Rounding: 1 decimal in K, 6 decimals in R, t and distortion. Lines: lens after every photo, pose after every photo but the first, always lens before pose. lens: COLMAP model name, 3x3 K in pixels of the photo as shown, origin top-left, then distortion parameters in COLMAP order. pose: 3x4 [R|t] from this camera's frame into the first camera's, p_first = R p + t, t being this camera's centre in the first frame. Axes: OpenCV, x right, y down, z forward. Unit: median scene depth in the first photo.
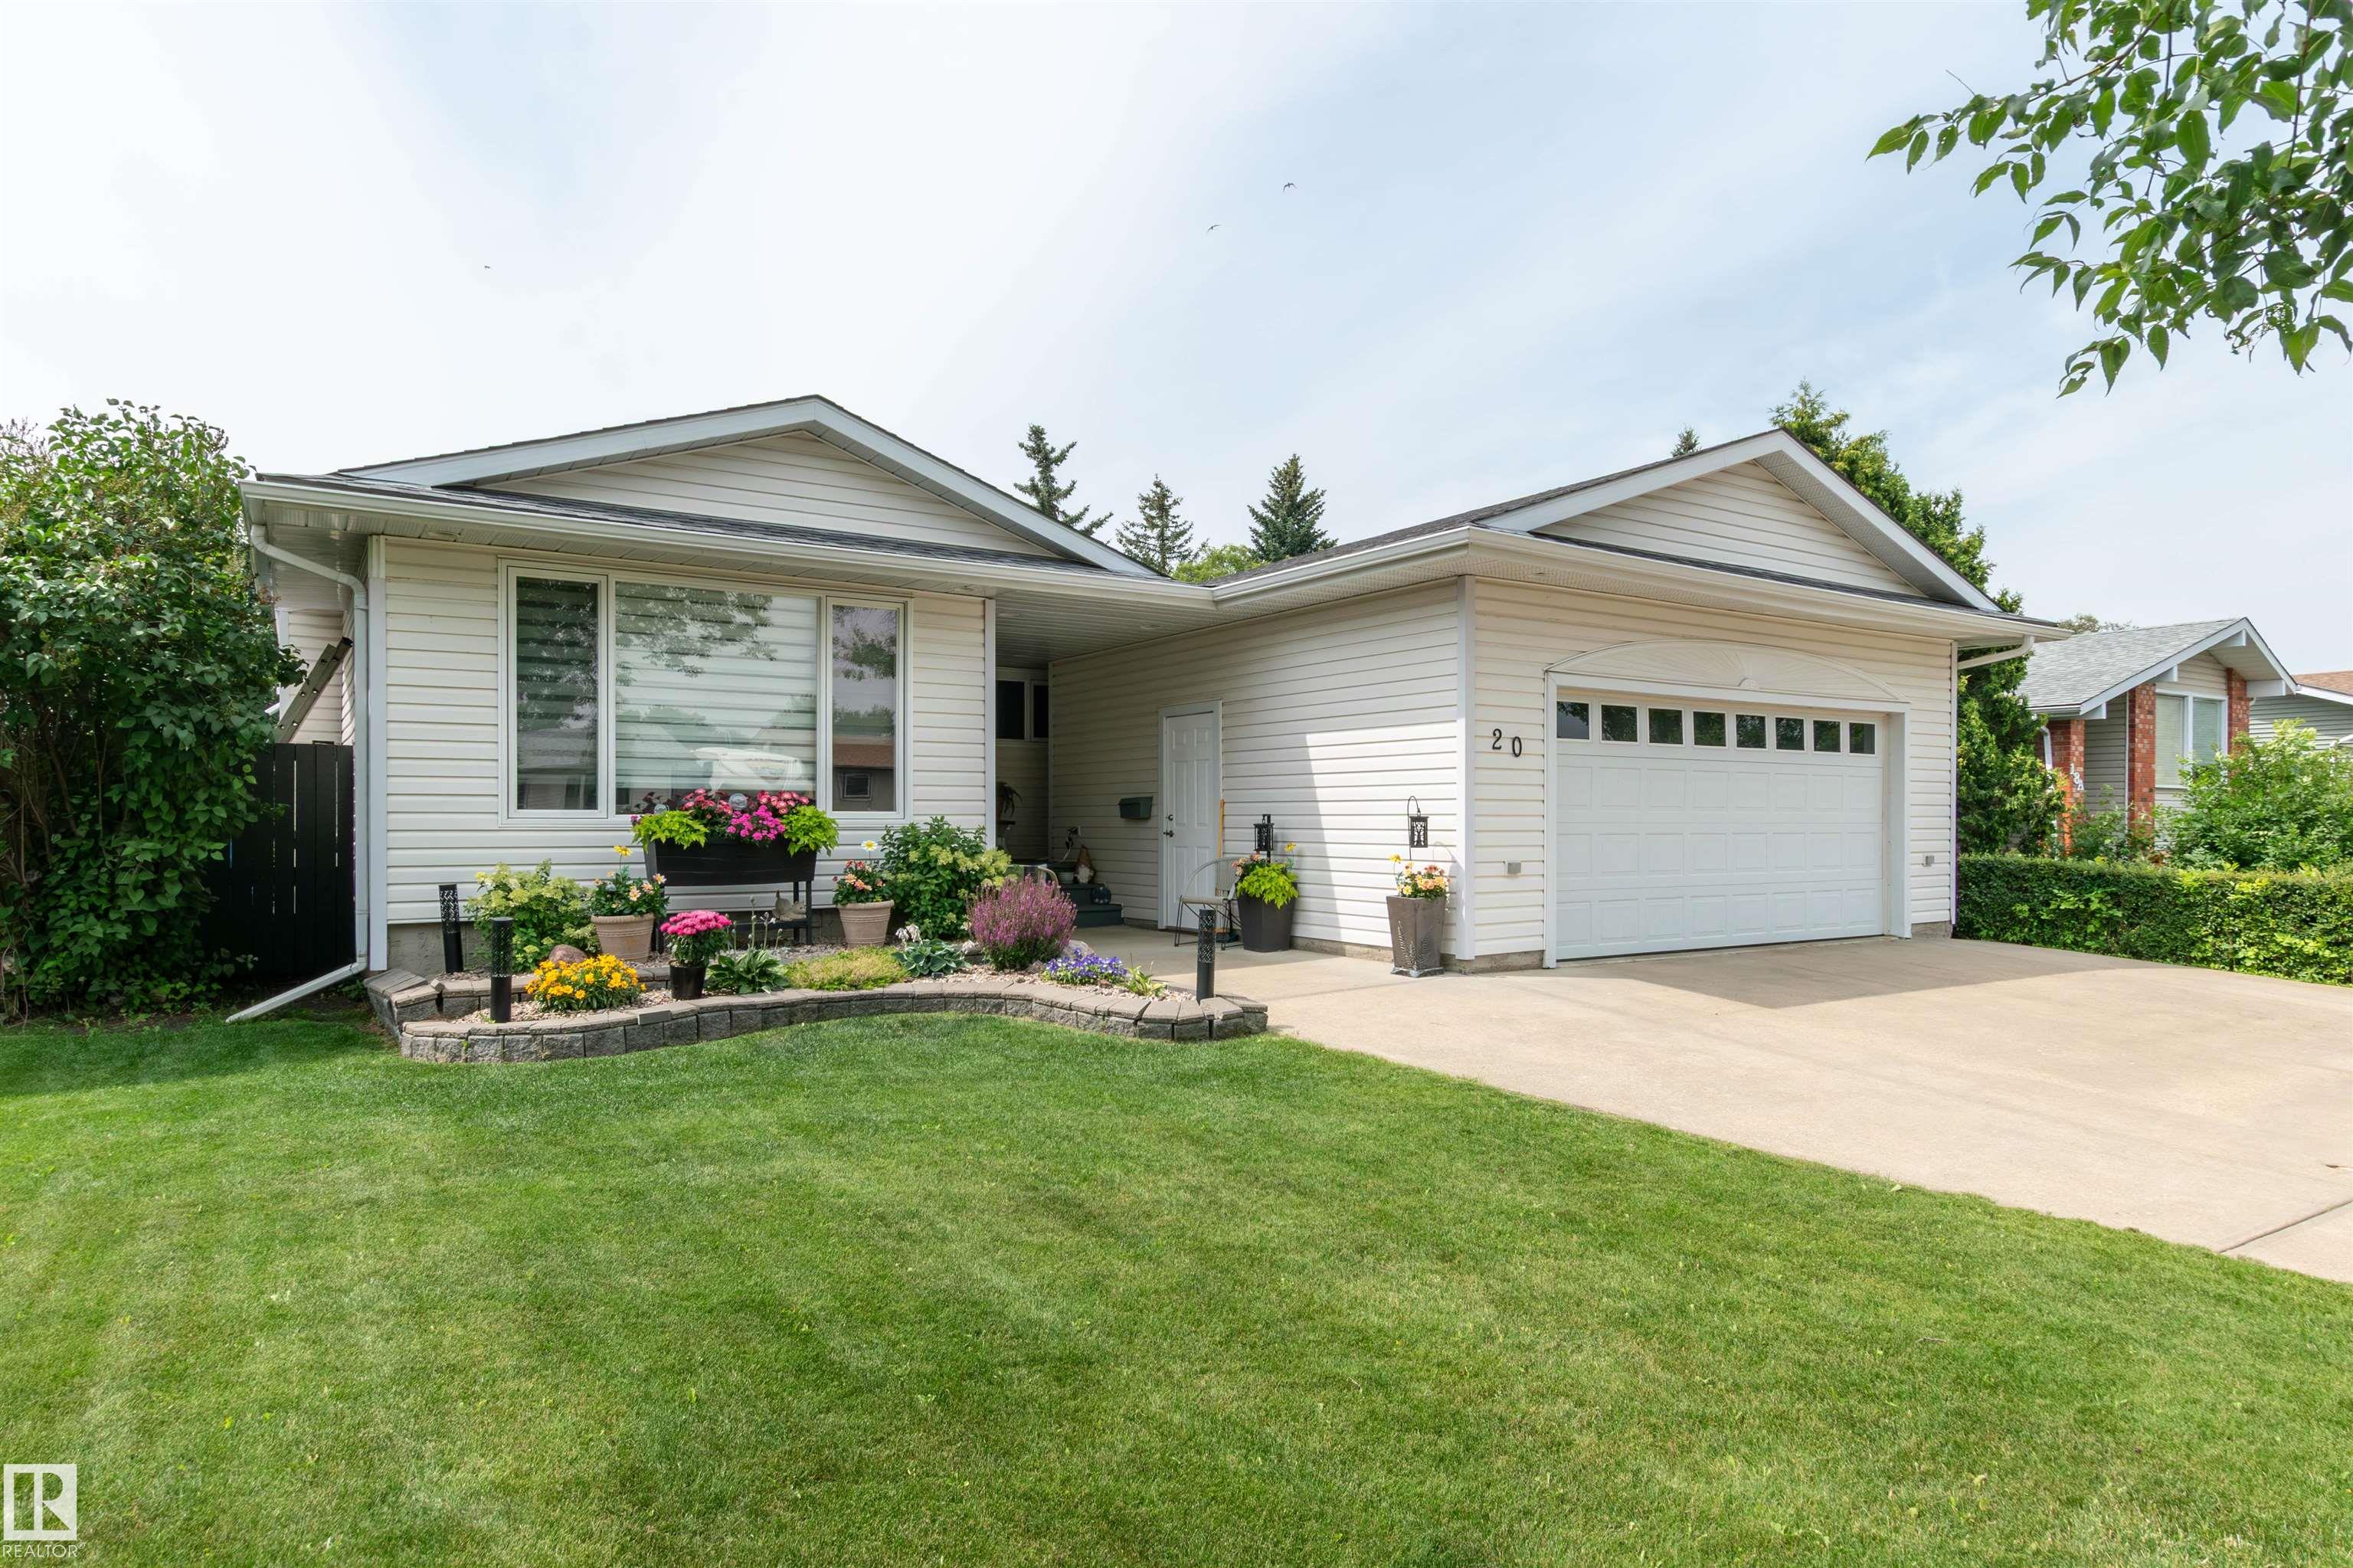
lens RADIAL K [[1365.3, 0, 1171.1], [0, 1365.3, 828.5], [0, 0, 1]] dist [-0.002293, 0.001359]
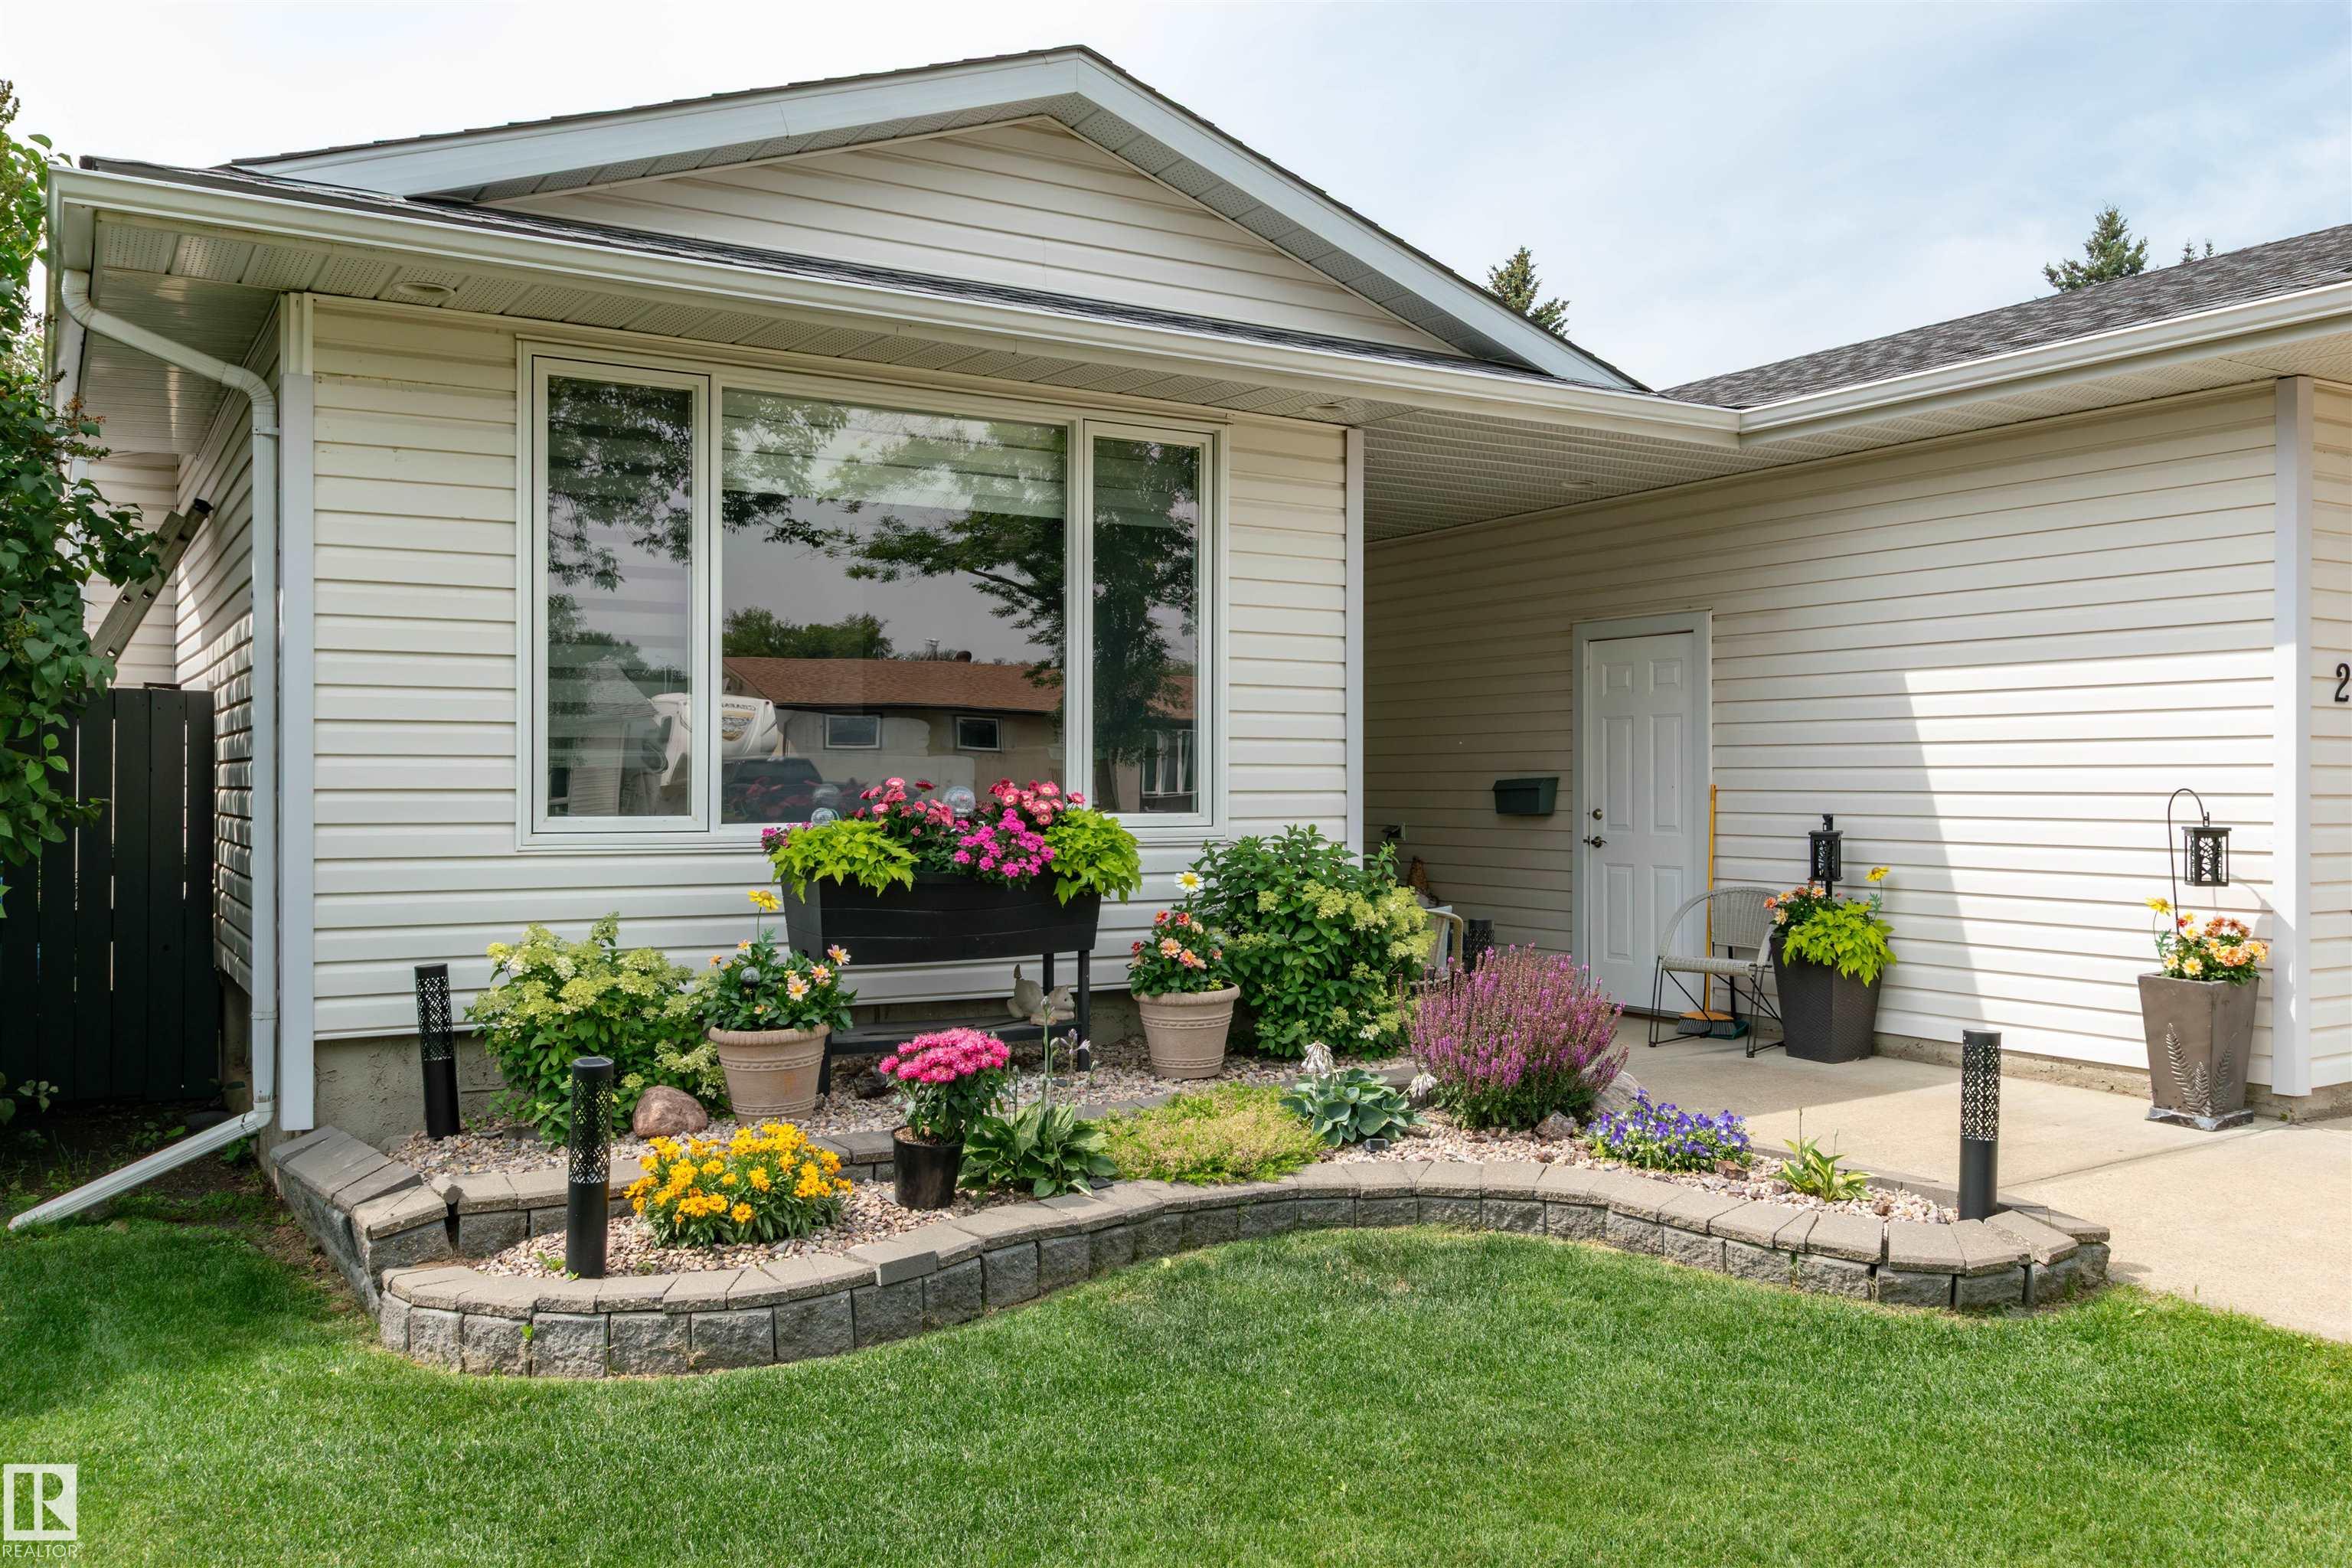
lens RADIAL K [[1857.9, 0, 1176.0], [0, 1857.9, 784.0], [0, 0, 1]] dist [-0.003508, -0.006526]
pose [[0.999872, 0.001221, -0.015945, -0.226845], [-0.001263, 0.999996, -0.002576, -0.025264], [0.015942, 0.002596, 0.999870, 0.287919]]
